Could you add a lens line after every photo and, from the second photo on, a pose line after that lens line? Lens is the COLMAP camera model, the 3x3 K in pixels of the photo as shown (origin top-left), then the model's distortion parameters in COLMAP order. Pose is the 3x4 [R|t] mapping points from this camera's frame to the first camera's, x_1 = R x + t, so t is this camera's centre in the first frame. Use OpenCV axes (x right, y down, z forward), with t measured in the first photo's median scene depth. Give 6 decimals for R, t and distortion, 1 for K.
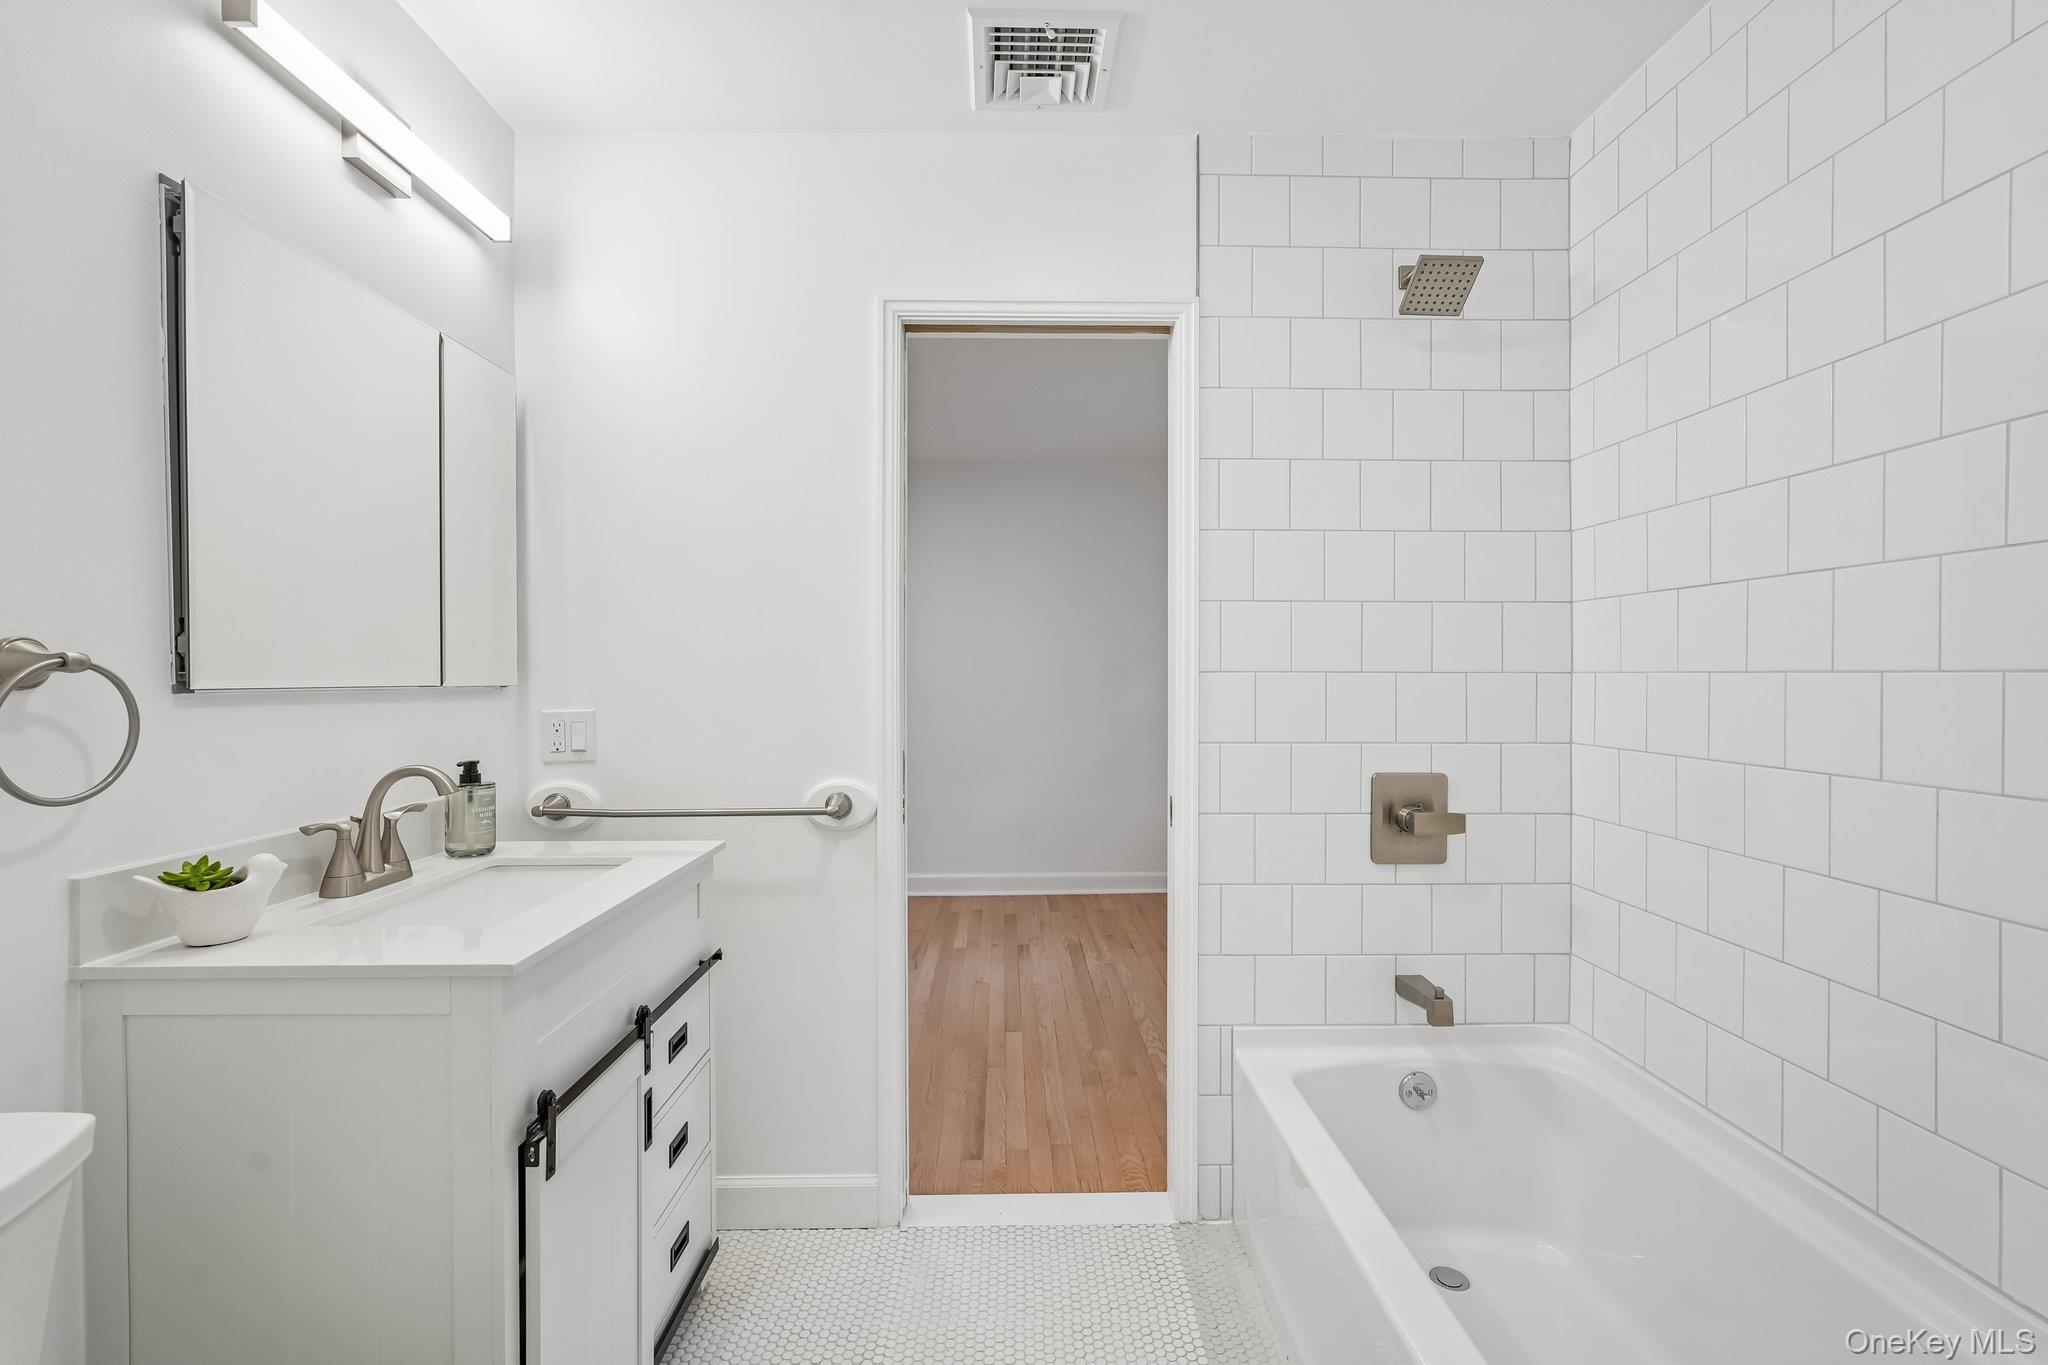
lens RADIAL K [[909.6, 0, 1024.0], [0, 909.6, 682.5], [0, 0, 1]] dist [0.001259, 0.000774]
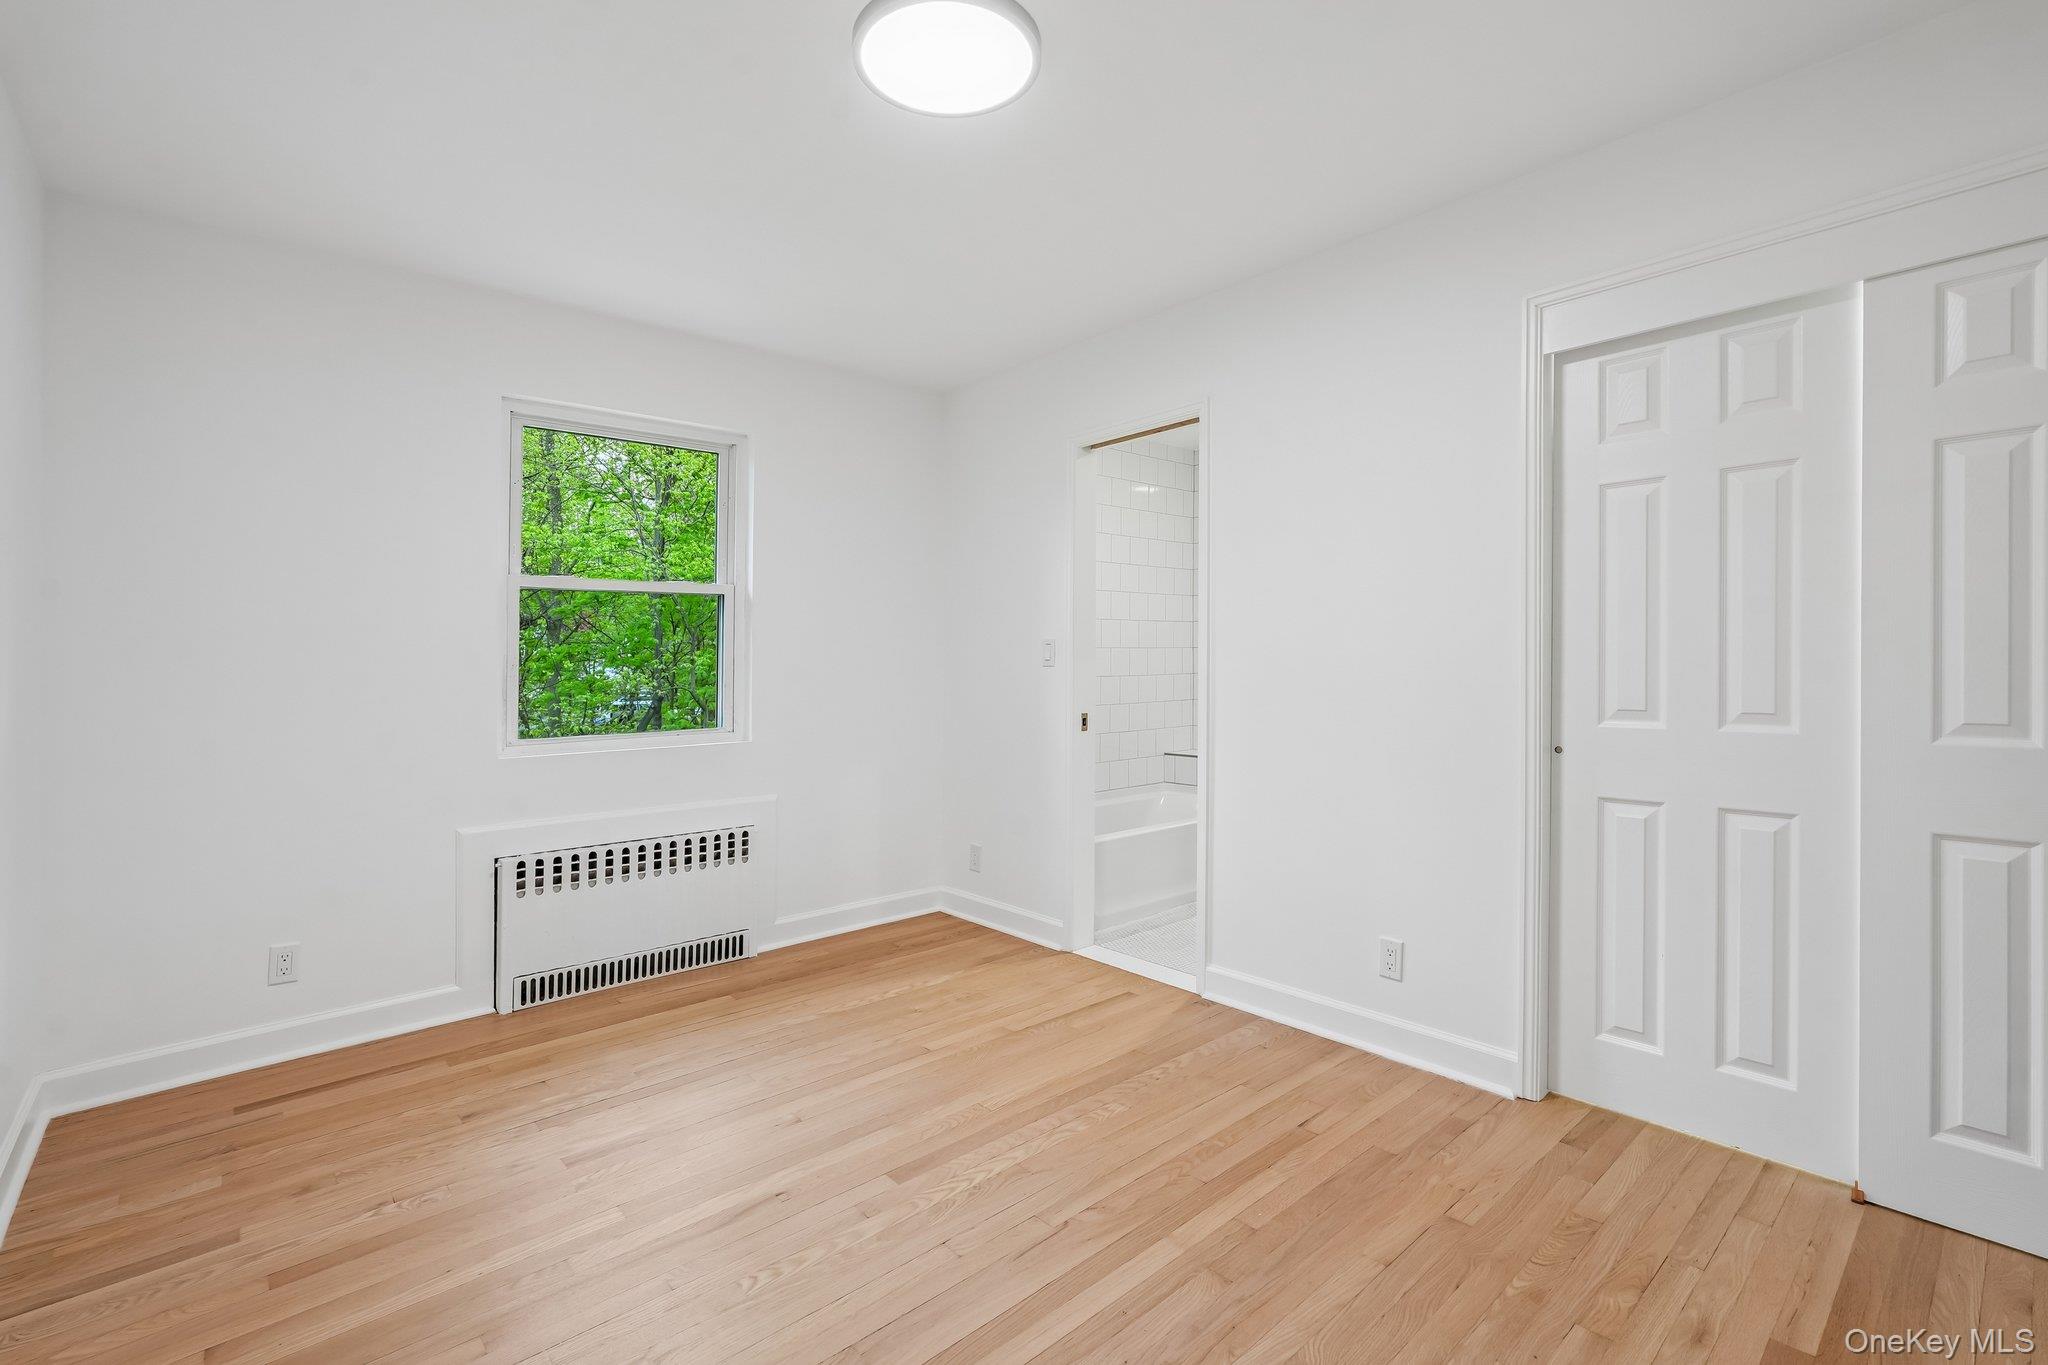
lens RADIAL K [[919.6, 0, 1018.4], [0, 919.6, 658.9], [0, 0, 1]] dist [-0.003354, 0.001475]
pose [[-0.646511, 0.013317, 0.762789, -0.806722], [0.022021, 0.999757, 0.001211, 0.010070], [-0.762587, 0.017580, -0.646647, 1.614746]]
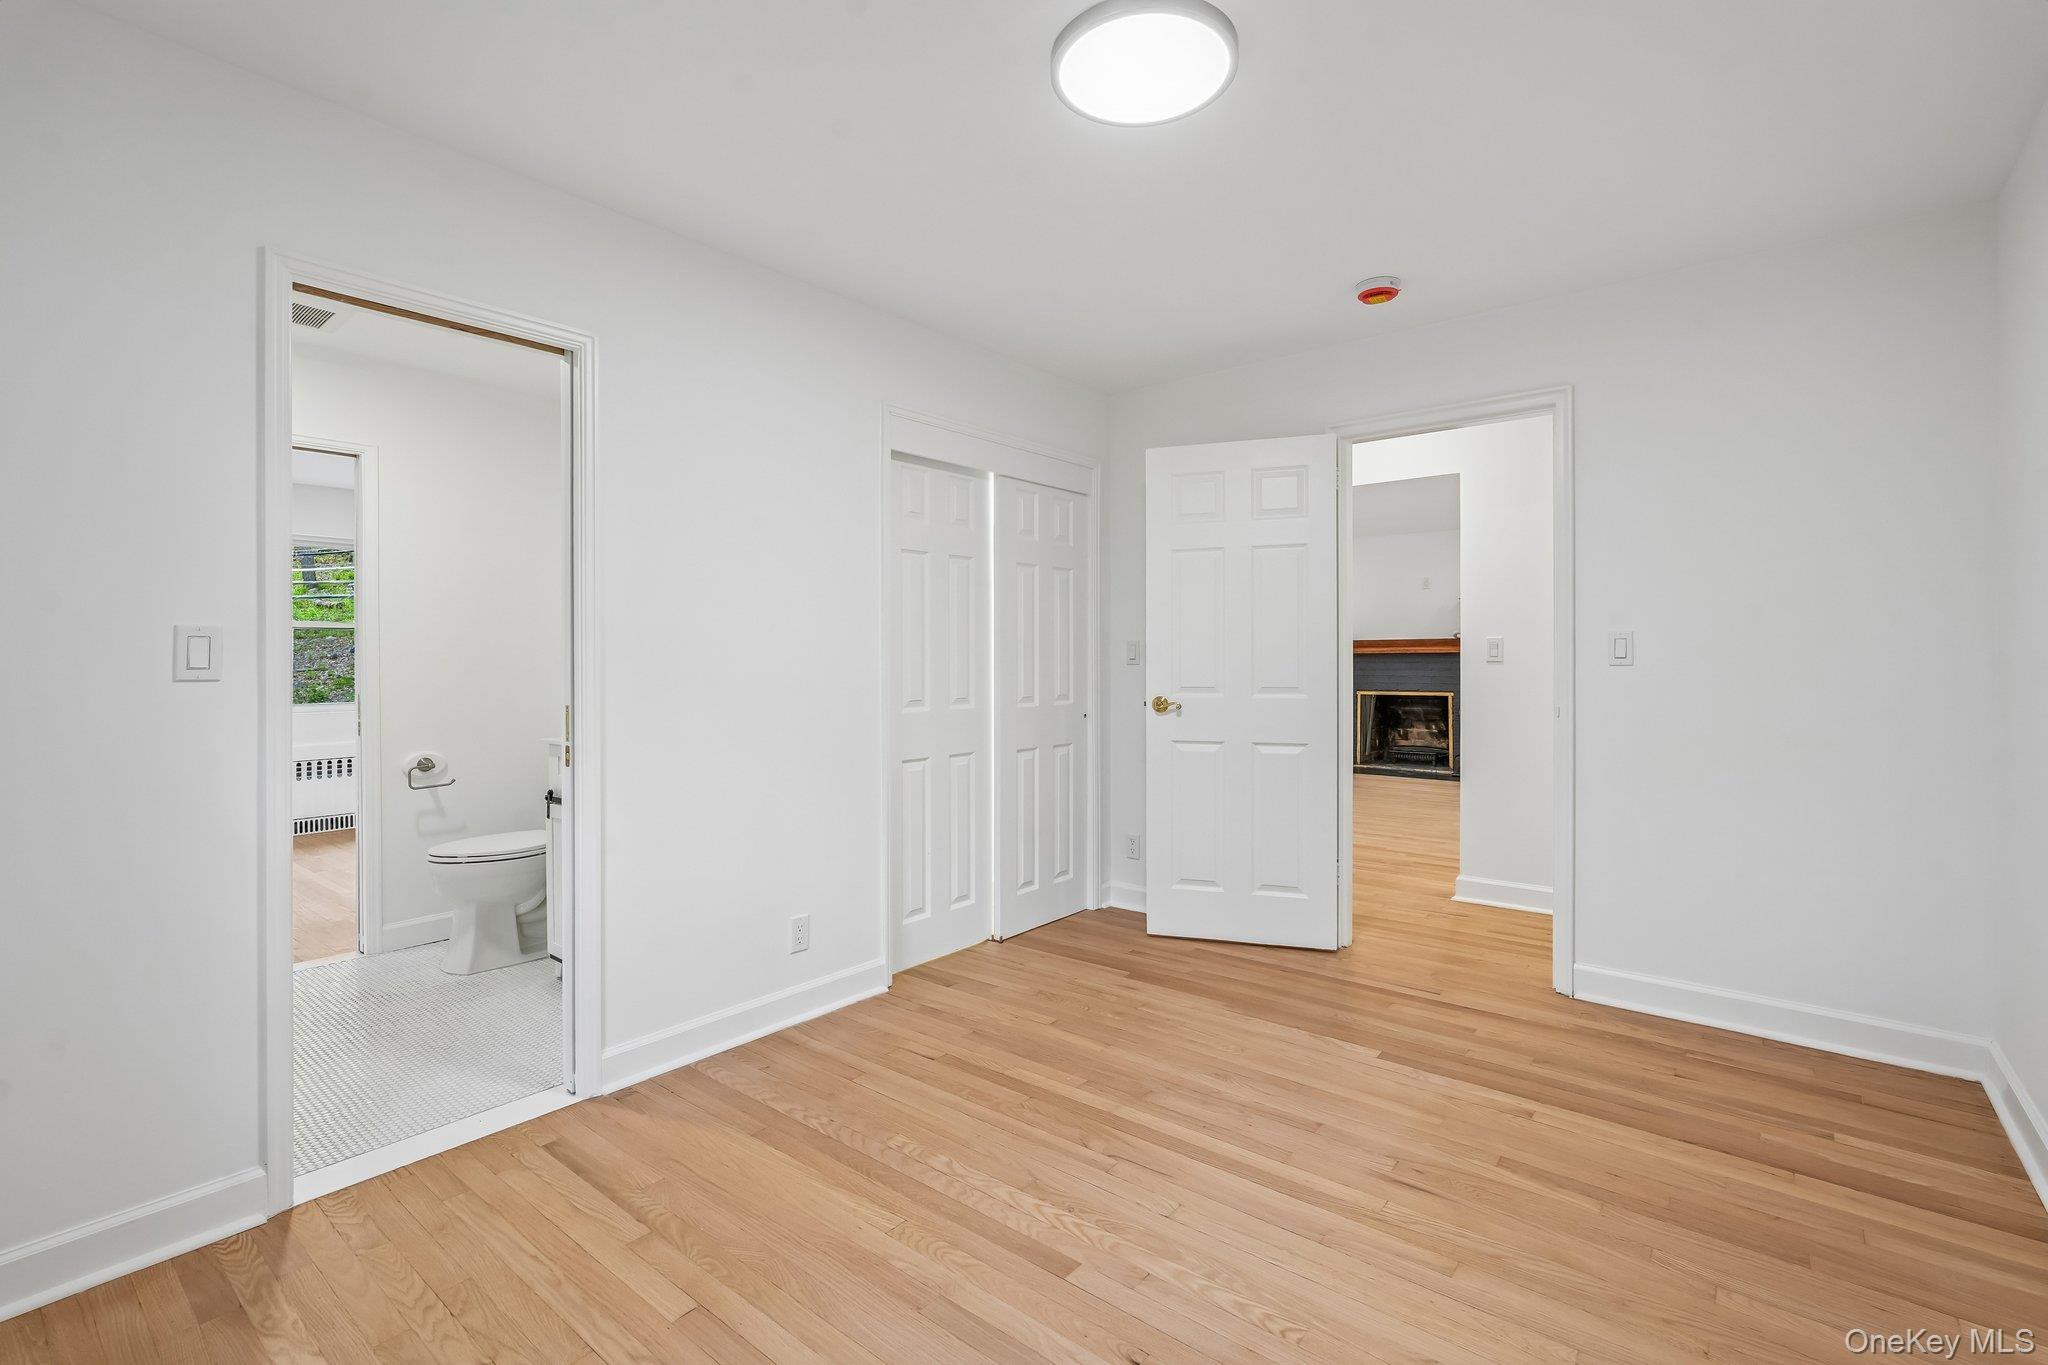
lens RADIAL K [[909.6, 0, 1024.0], [0, 909.6, 682.5], [0, 0, 1]] dist [0.001259, 0.000774]
pose [[-0.654744, 0.022297, -0.755522, 0.267444], [-0.000980, 0.999539, 0.030348, 0.004338], [0.755850, 0.020611, -0.654420, 1.598148]]
